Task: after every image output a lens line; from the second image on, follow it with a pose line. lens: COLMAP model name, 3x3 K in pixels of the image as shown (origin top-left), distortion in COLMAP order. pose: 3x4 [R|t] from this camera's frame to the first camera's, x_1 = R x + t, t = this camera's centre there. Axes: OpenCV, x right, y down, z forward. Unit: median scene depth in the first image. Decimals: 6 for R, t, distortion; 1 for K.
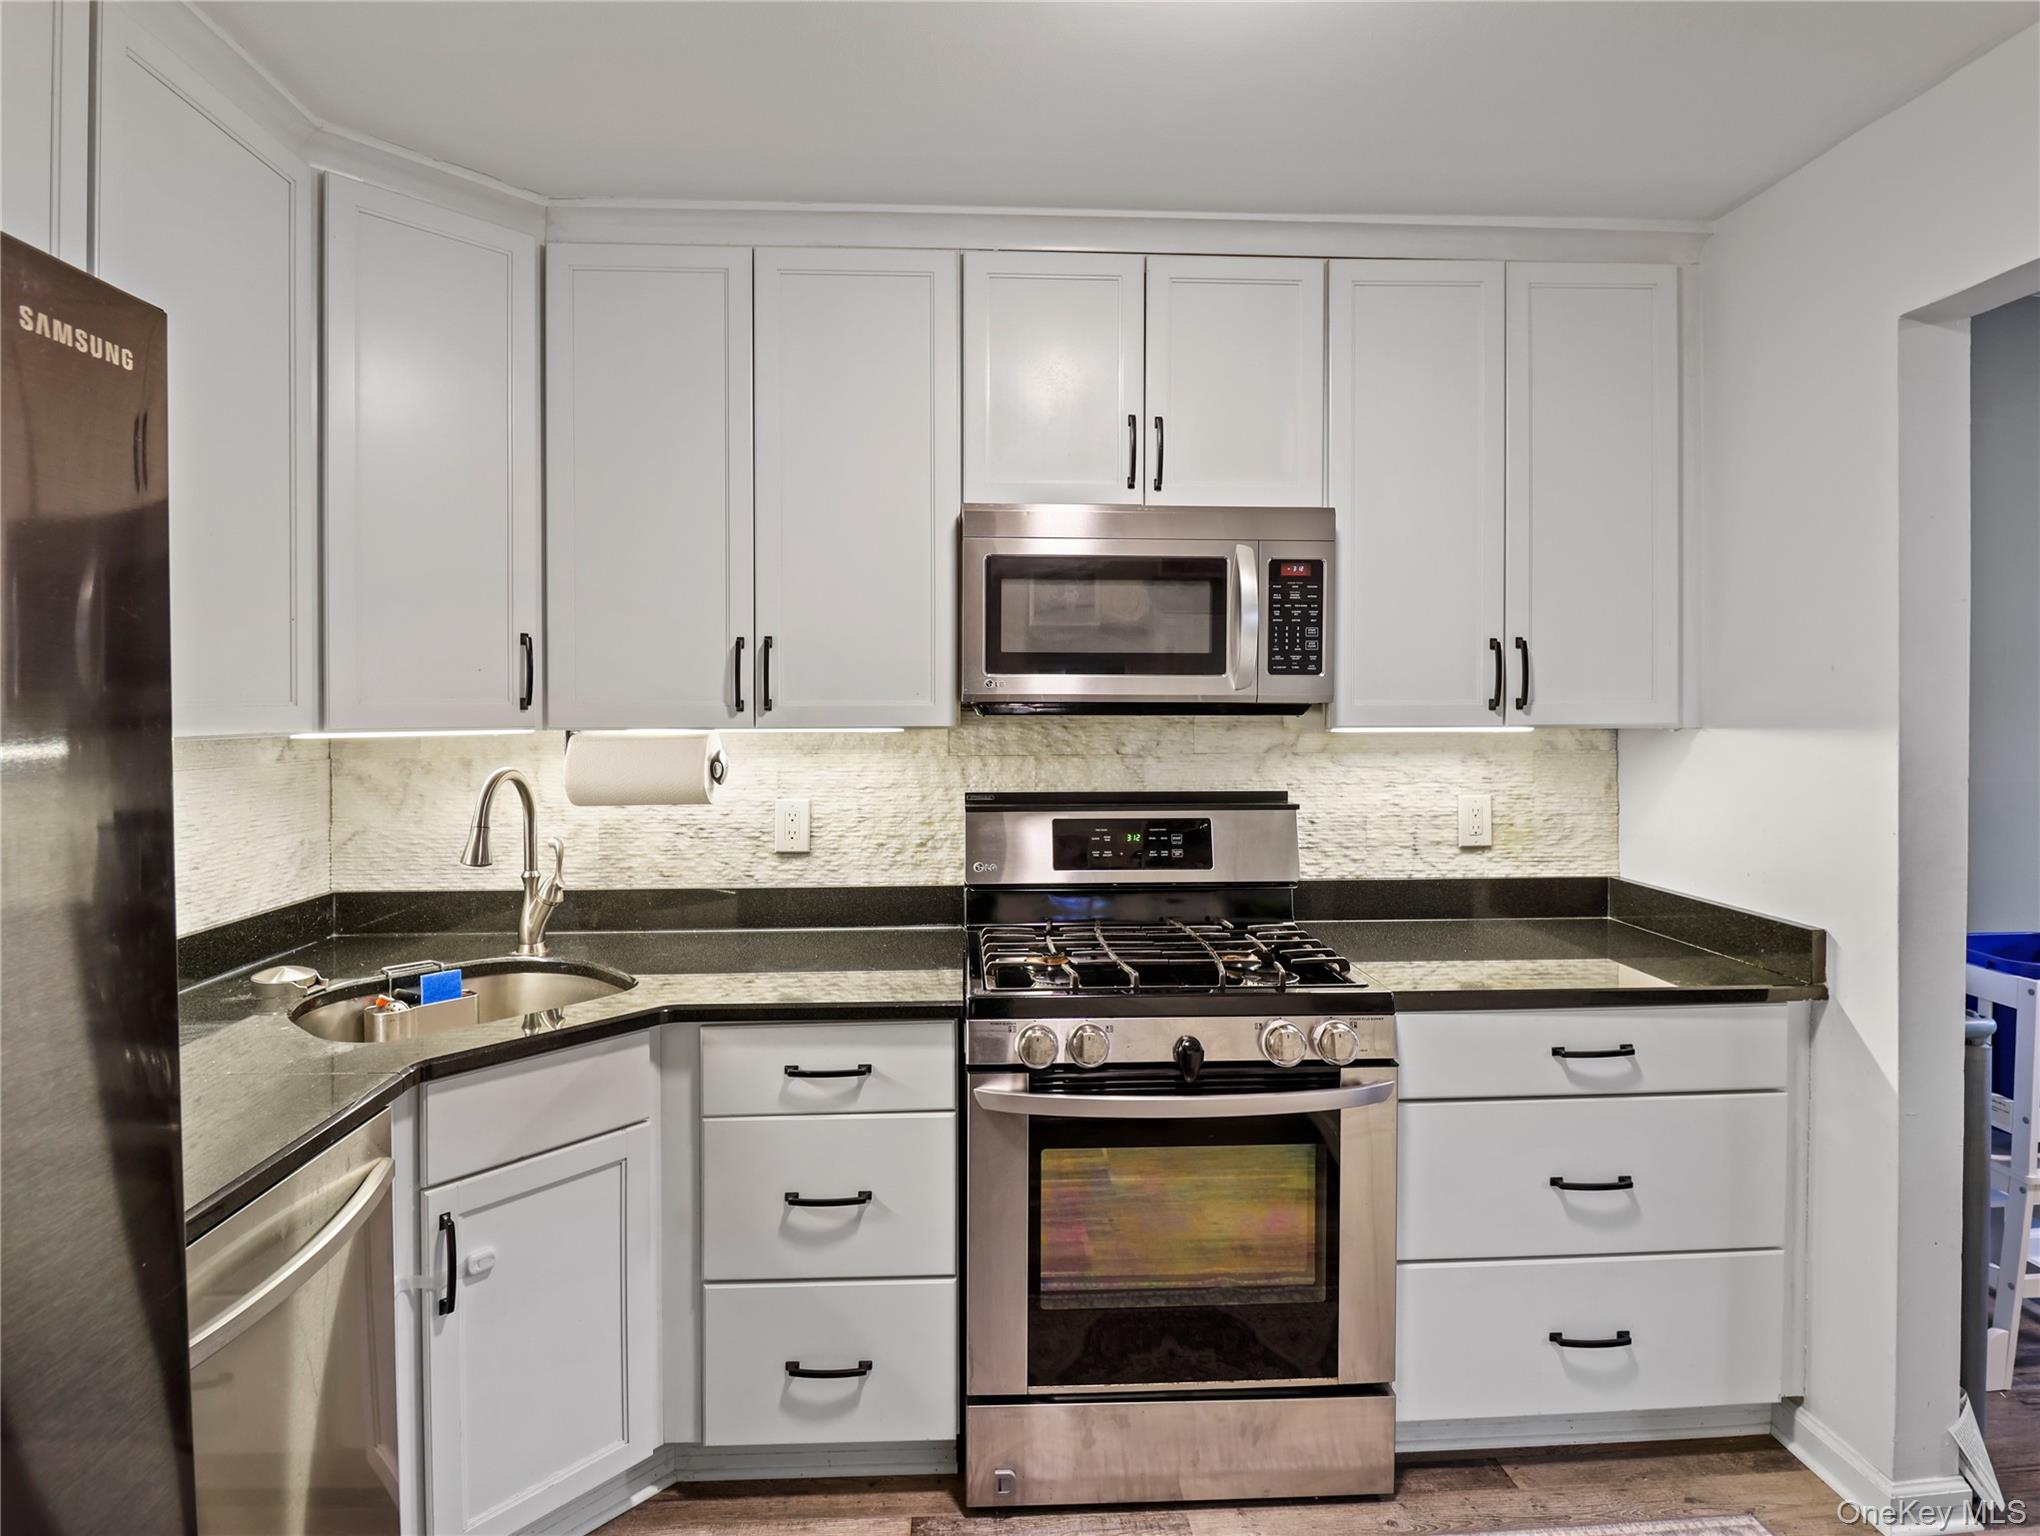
lens RADIAL K [[1076.1, 0, 1004.1], [0, 1076.1, 714.4], [0, 0, 1]] dist [0.003737, -0.015156]
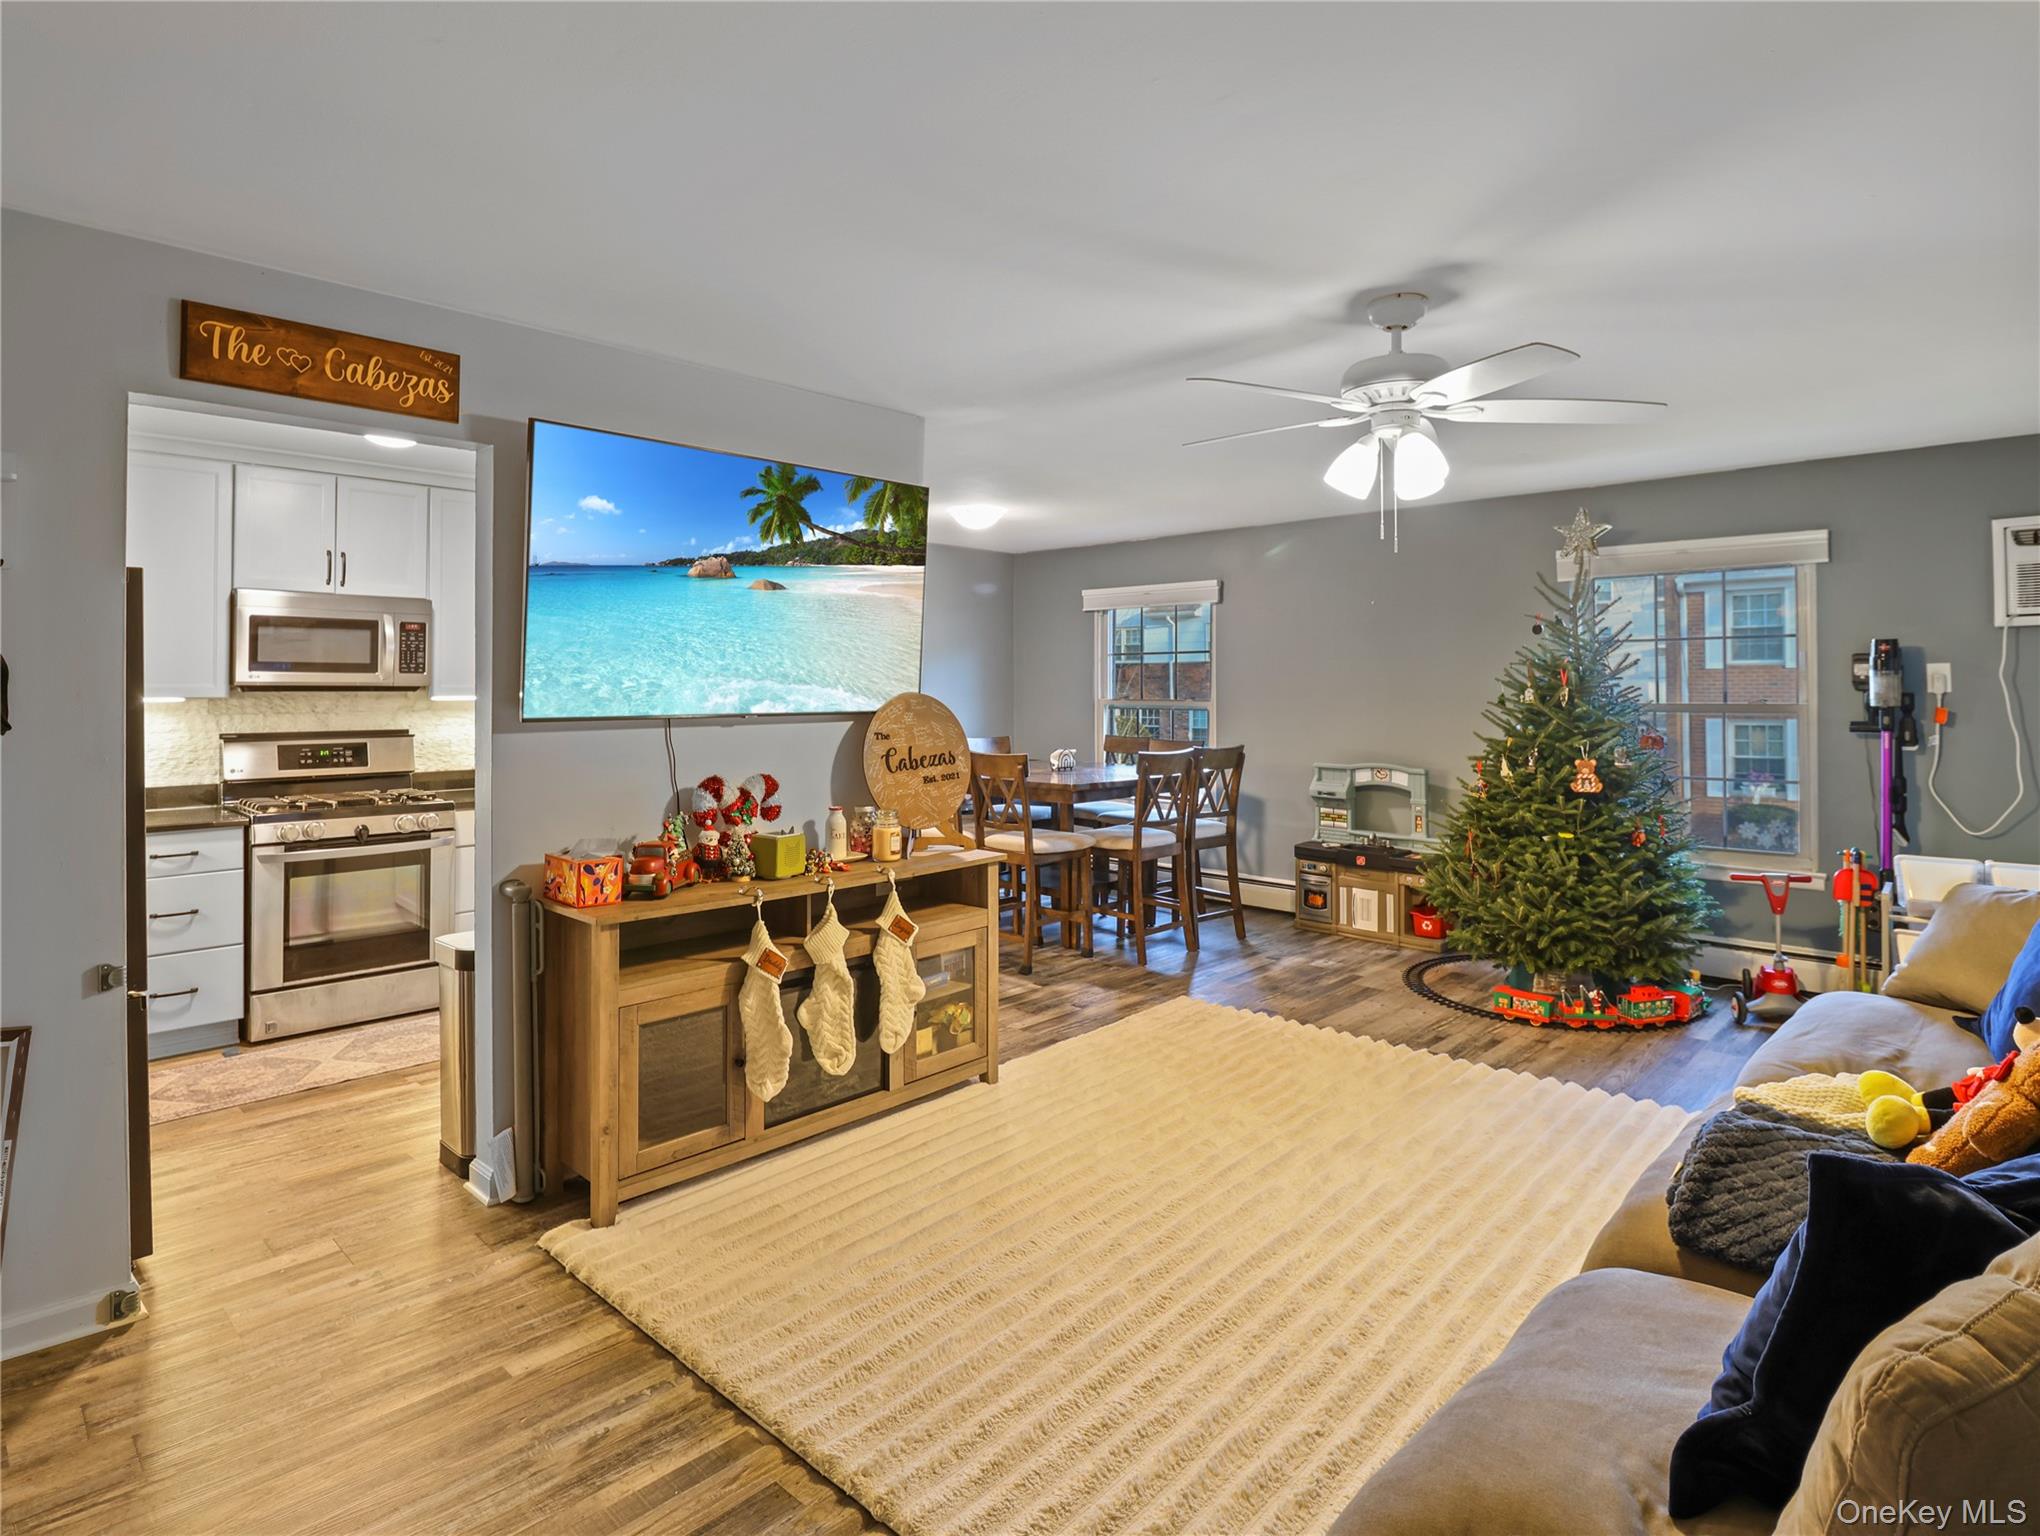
lens RADIAL K [[1093.7, 0, 1018.8], [0, 1093.7, 670.3], [0, 0, 1]] dist [-0.014583, -0.001491]
pose [[0.725164, 0.010220, 0.688500, -0.339074], [0.007137, 0.999725, -0.022356, 0.015187], [-0.688539, 0.021126, 0.724892, -1.369799]]
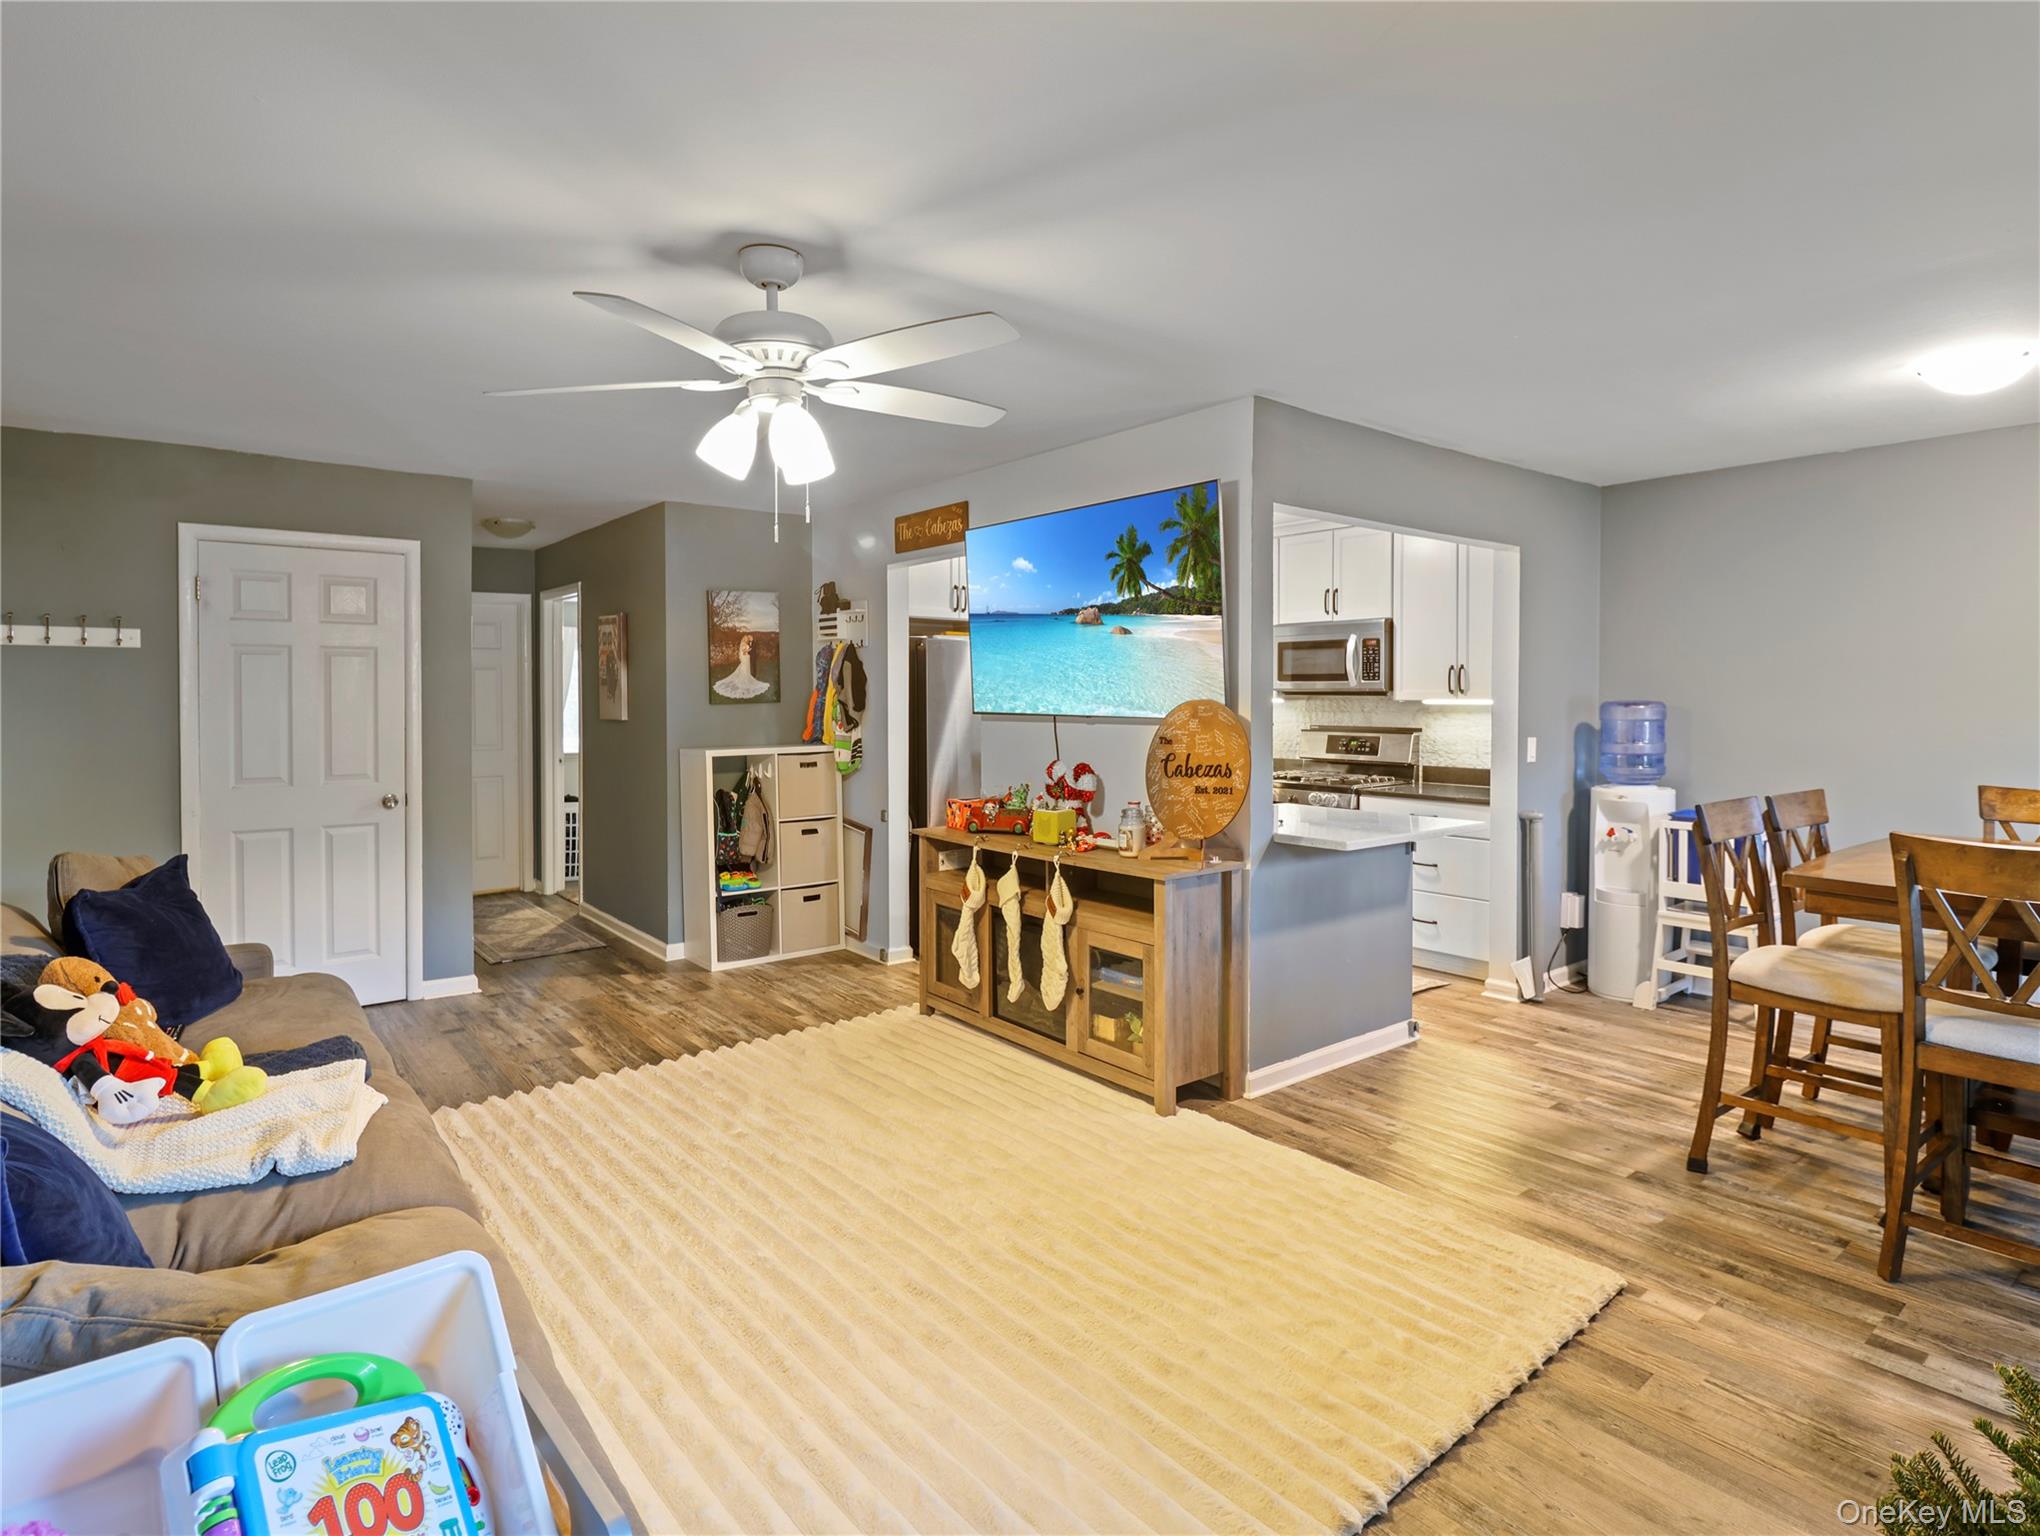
lens RADIAL K [[1076.1, 0, 1004.1], [0, 1076.1, 714.4], [0, 0, 1]] dist [0.003737, -0.015156]
pose [[0.577863, 0.015975, -0.815977, 1.770972], [-0.006046, 0.999865, 0.015293, 0.011194], [0.816111, -0.003904, 0.577881, -1.208269]]
